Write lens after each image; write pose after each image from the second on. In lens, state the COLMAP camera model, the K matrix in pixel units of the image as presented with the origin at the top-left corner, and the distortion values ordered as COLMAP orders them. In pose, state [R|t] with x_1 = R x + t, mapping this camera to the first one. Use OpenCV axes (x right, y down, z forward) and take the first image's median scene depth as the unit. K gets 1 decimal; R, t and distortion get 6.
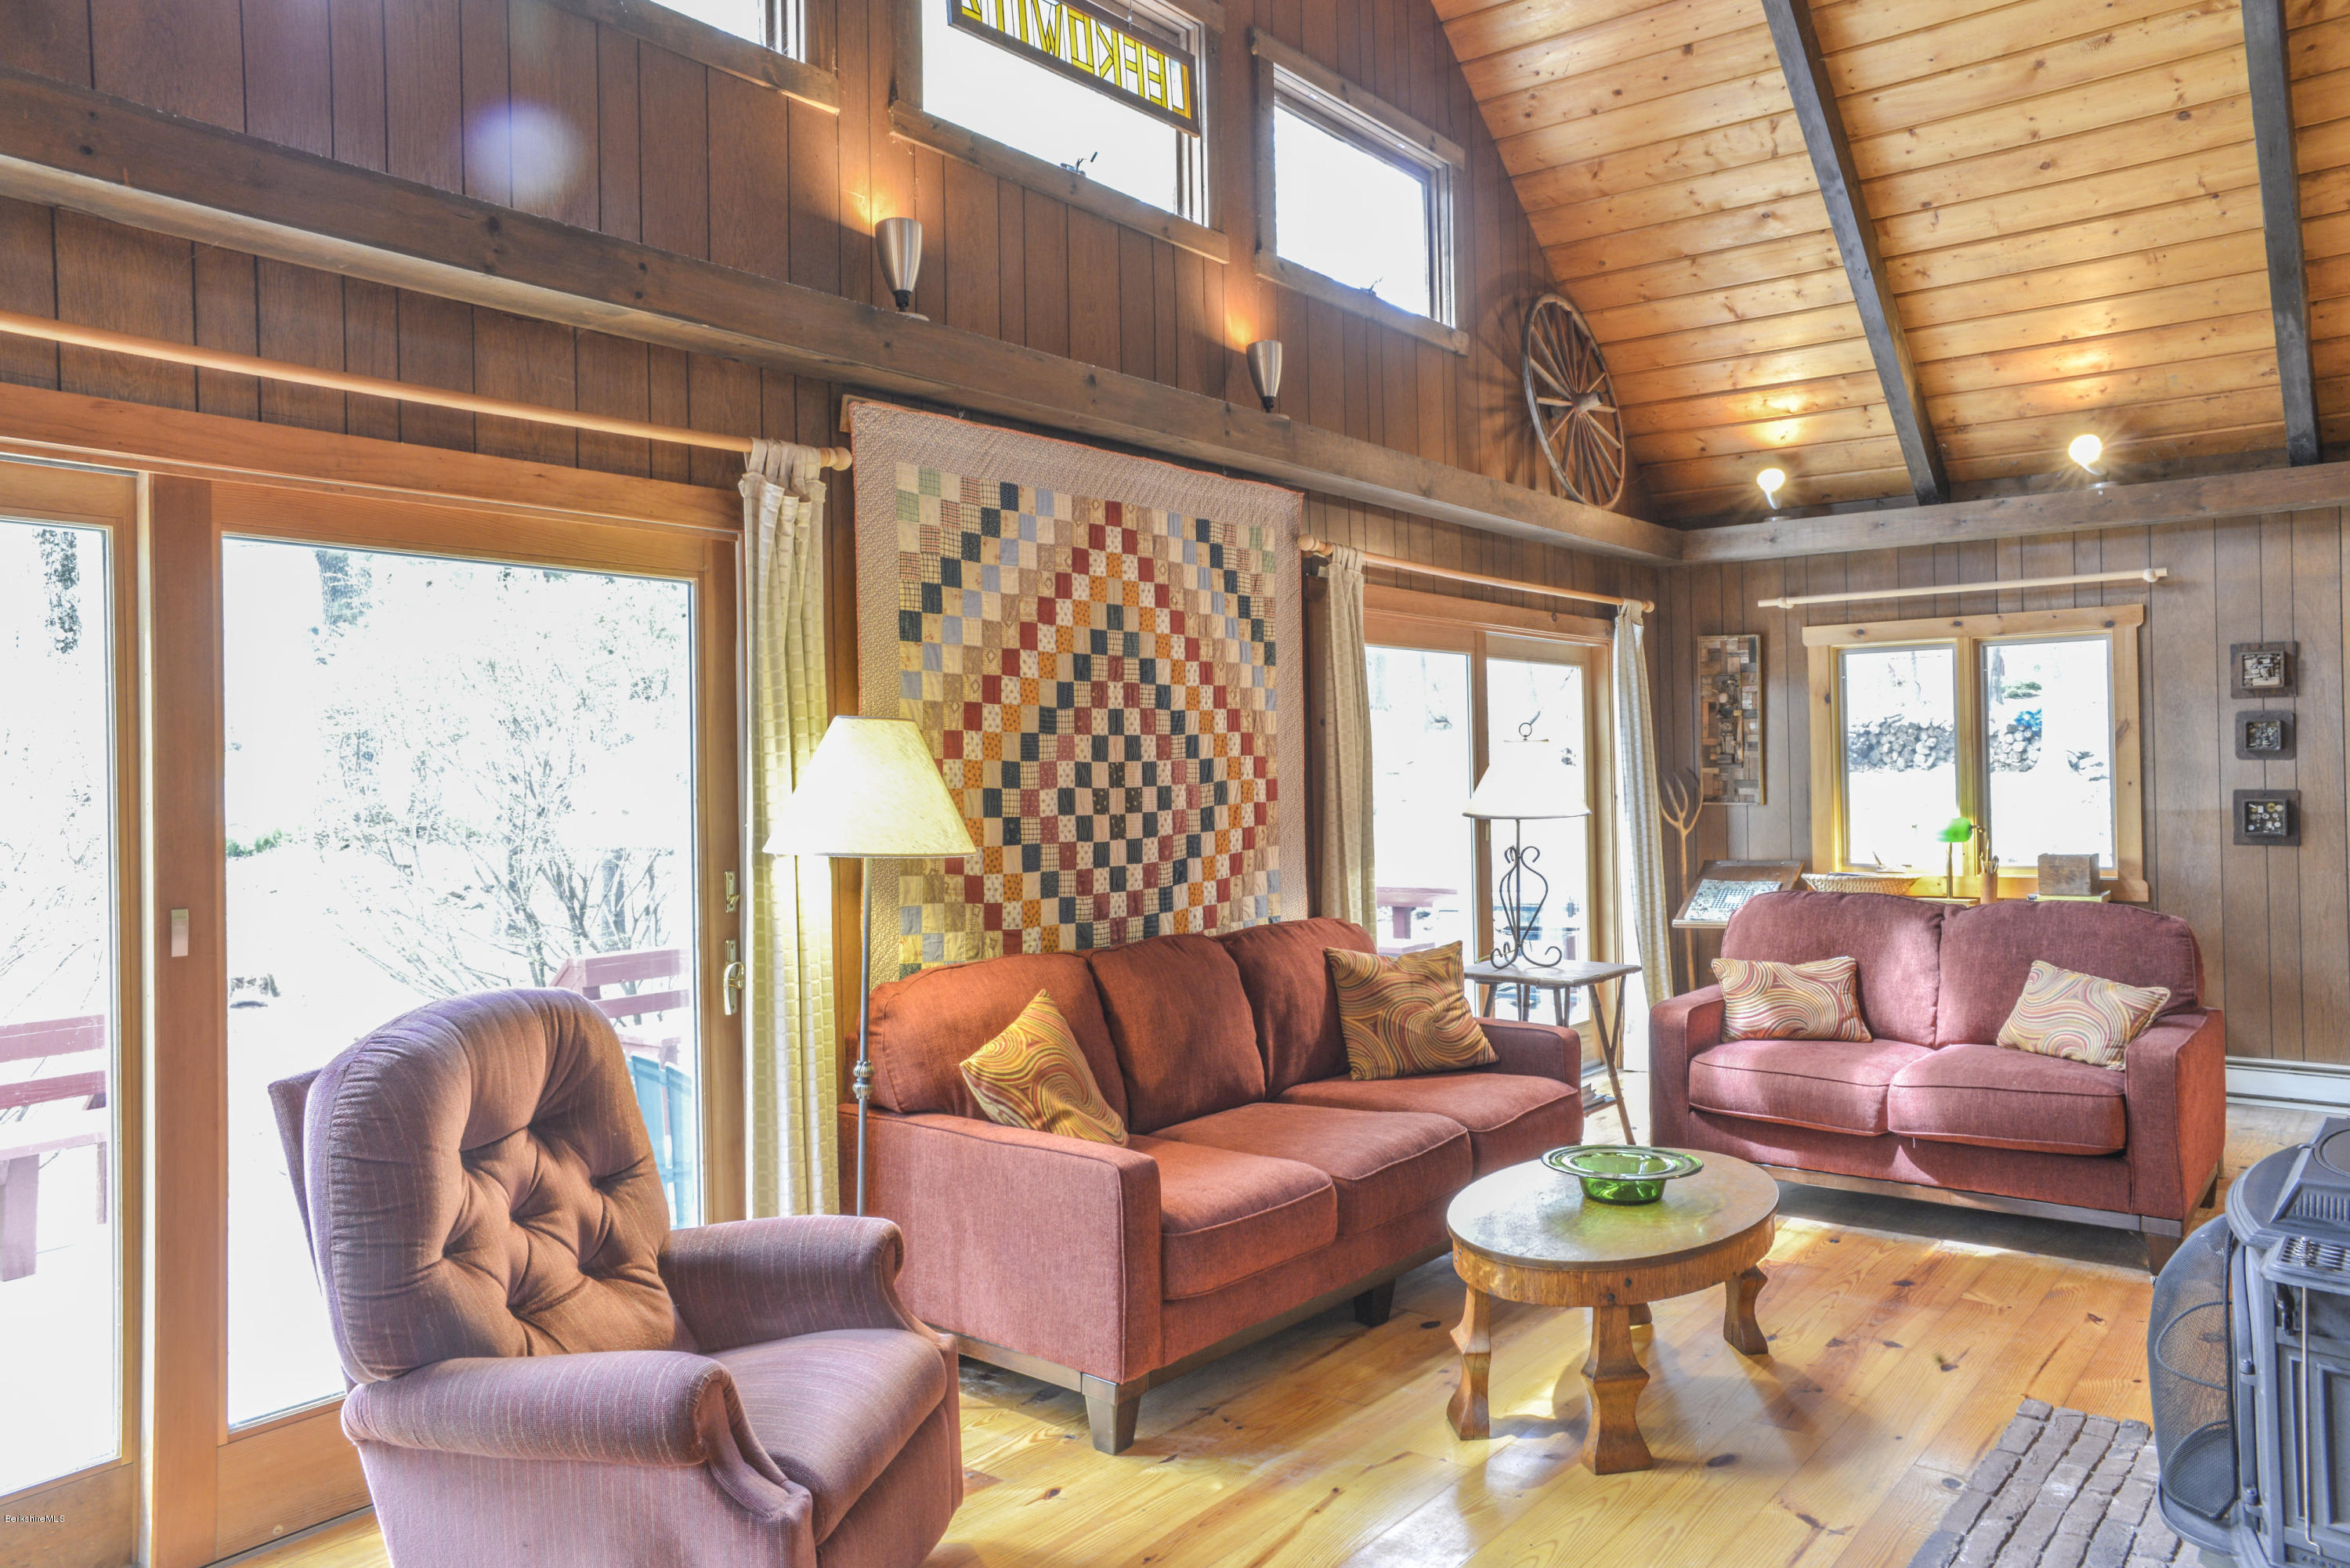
lens RADIAL K [[1625.5, 0, 1175.0], [0, 1625.5, 784.0], [0, 0, 1]] dist [-0.004426, 0.001851]
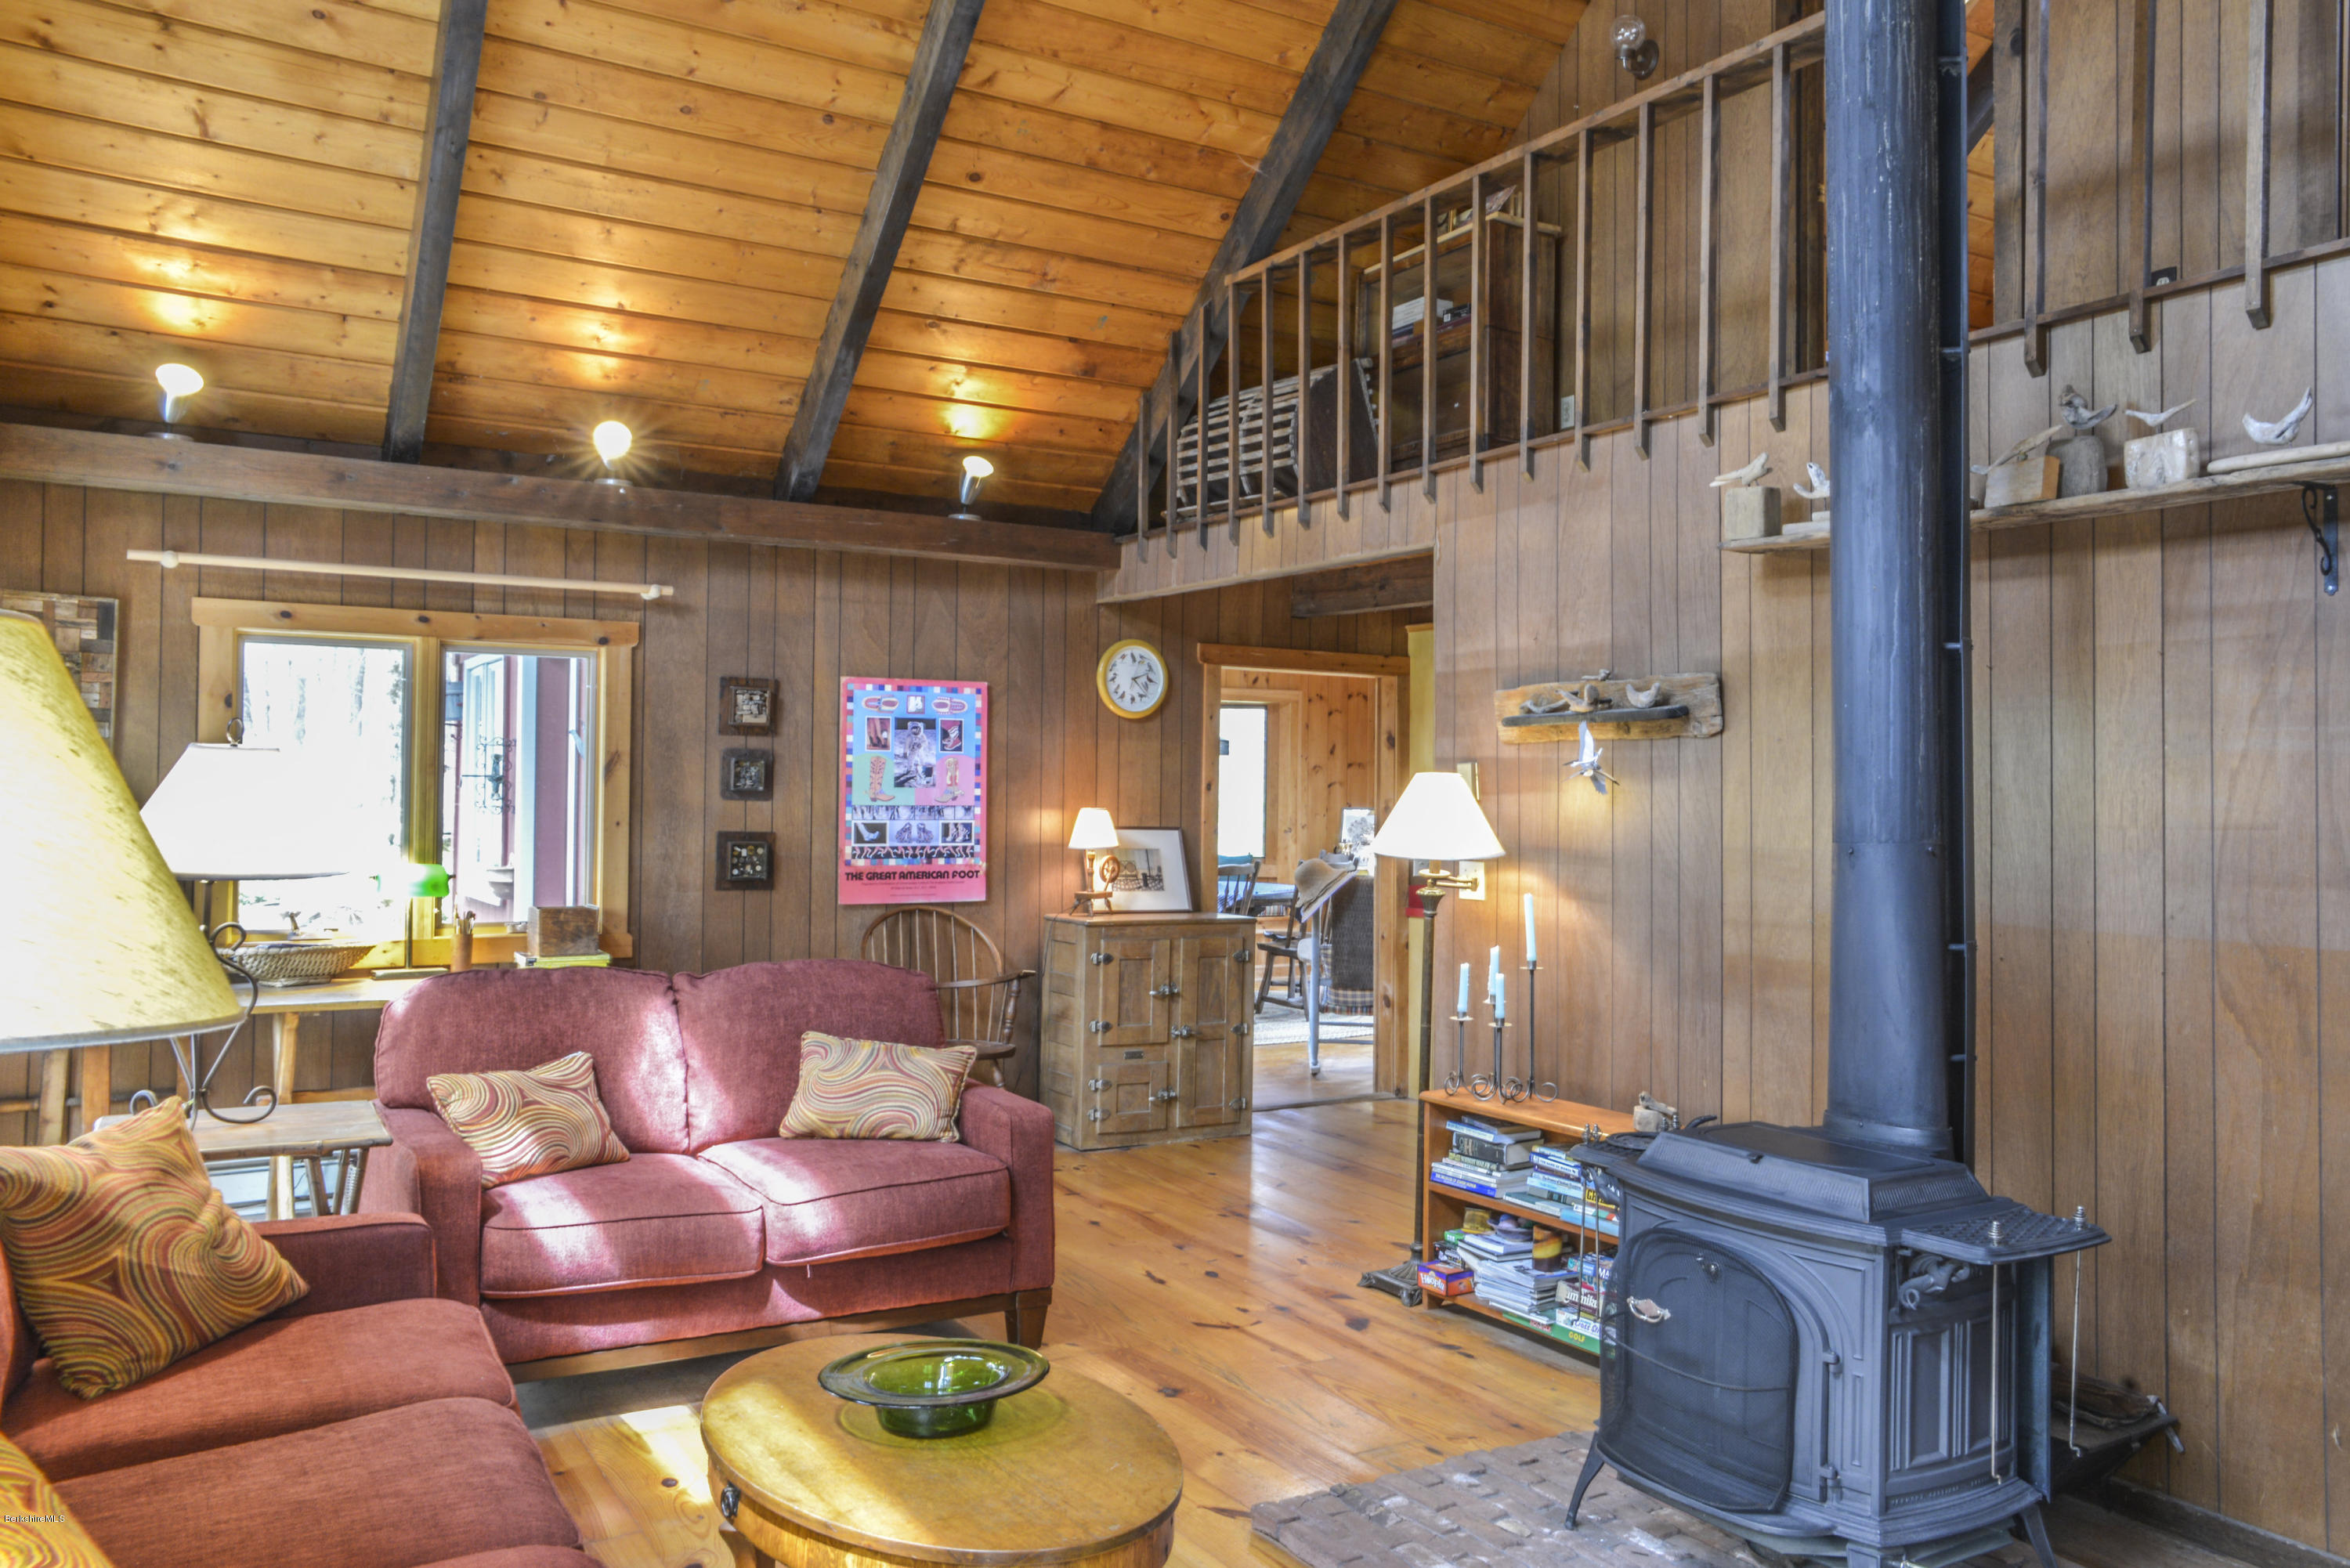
lens RADIAL K [[1899.6, 0, 1179.2], [0, 1899.6, 756.1], [0, 0, 1]] dist [0.002317, 0.155917]
pose [[0.357130, 0.039549, 0.933217, -0.279637], [-0.012174, 0.999215, -0.037687, -0.001864], [-0.933975, 0.002098, 0.357331, 0.359834]]
